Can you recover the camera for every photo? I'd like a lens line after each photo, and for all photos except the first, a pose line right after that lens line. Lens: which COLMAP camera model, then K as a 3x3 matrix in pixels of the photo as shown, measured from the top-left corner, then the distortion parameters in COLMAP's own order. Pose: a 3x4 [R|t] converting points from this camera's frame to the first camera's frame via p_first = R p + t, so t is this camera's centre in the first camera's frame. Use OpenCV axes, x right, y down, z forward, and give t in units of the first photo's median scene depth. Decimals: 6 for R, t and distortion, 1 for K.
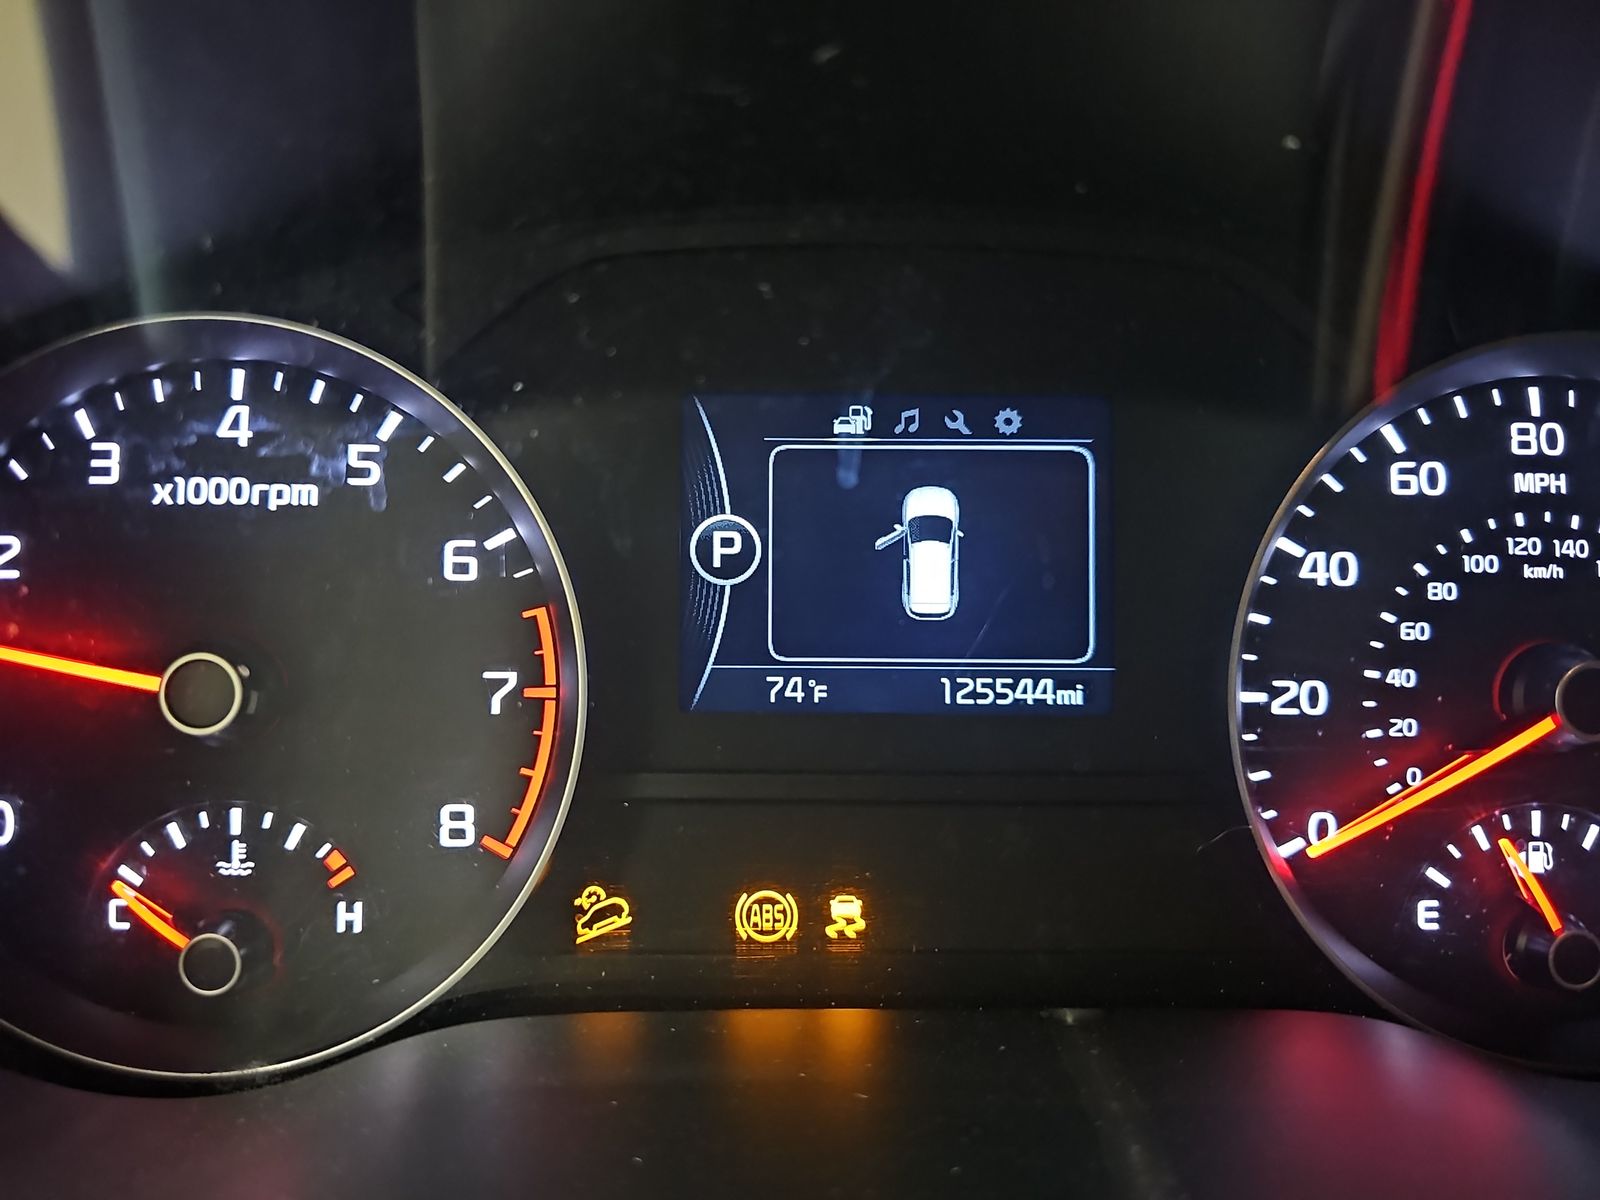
lens RADIAL K [[1046.5, 0, 795.8], [0, 1046.5, 584.8], [0, 0, 1]] dist [0.011055, -0.030360]
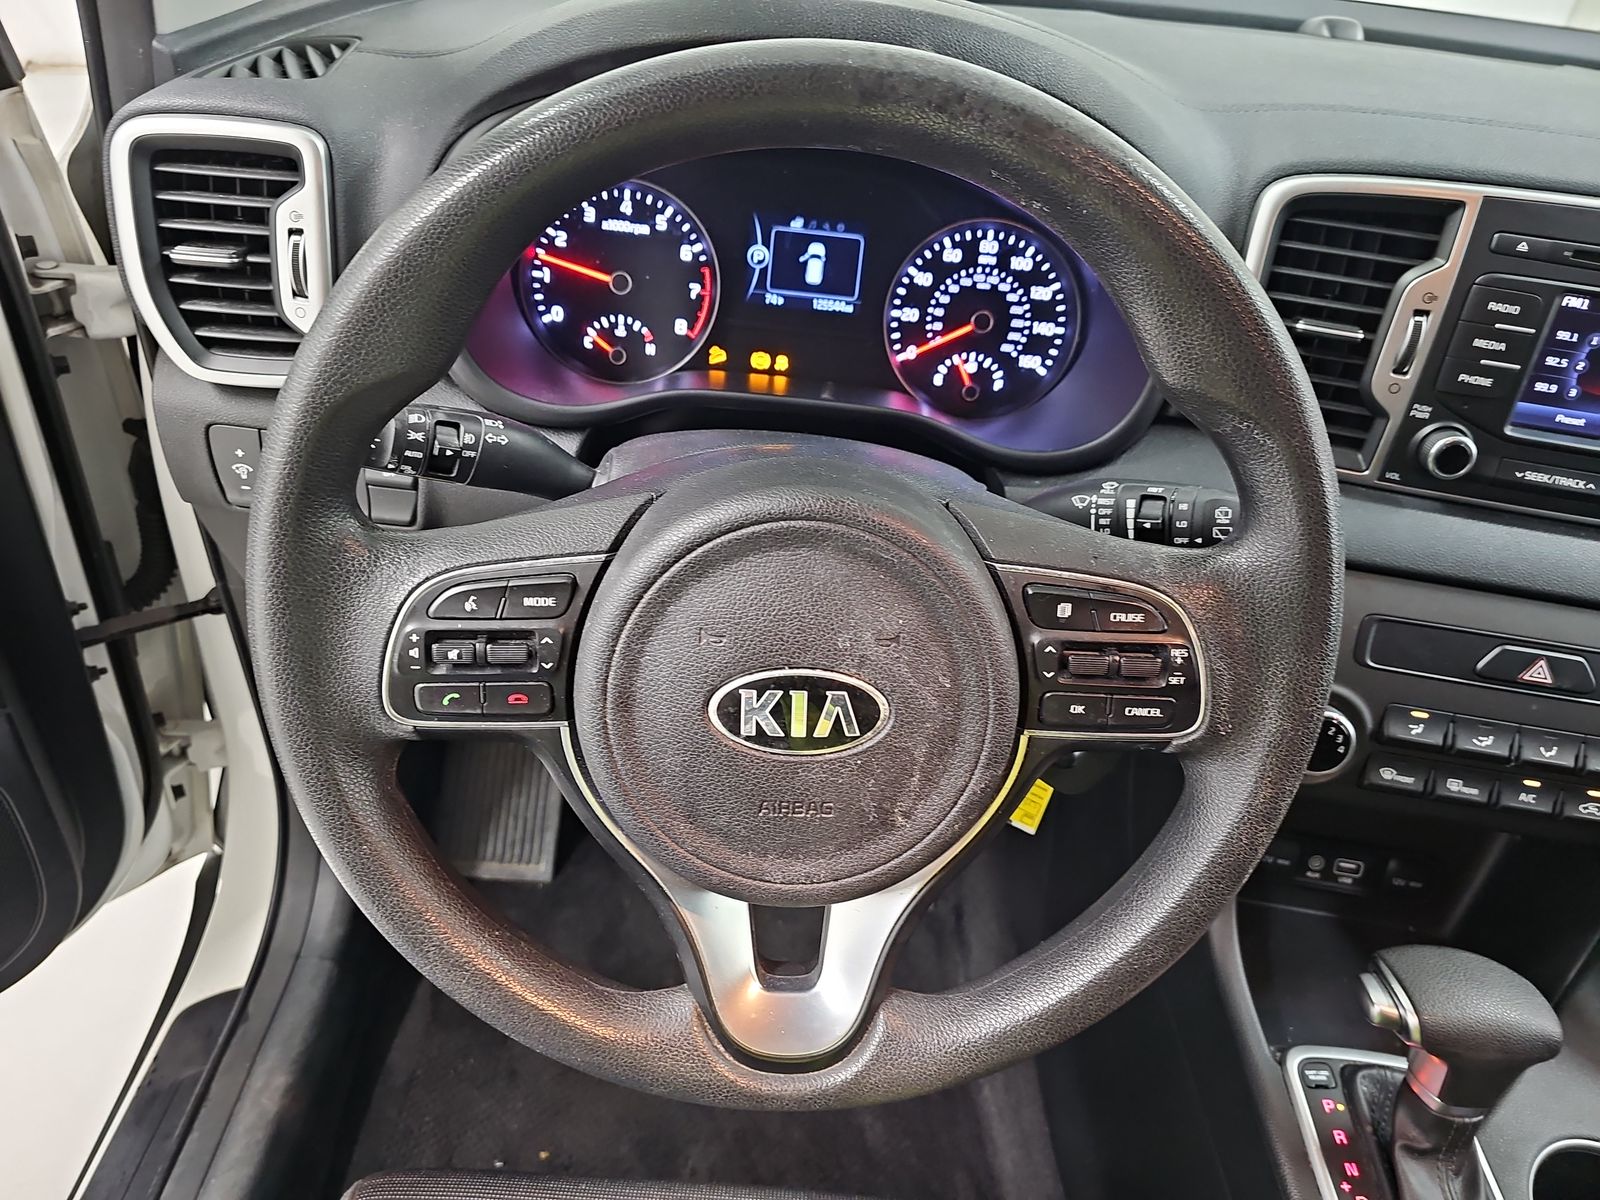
lens RADIAL K [[1046.5, 0, 785.4], [0, 1046.5, 600.6], [0, 0, 1]] dist [0.011055, -0.030360]
pose [[0.994820, 0.101493, -0.005623, 0.167293], [-0.095654, 0.953437, 0.286023, 0.054528], [0.034391, -0.284003, 0.958206, -2.802599]]
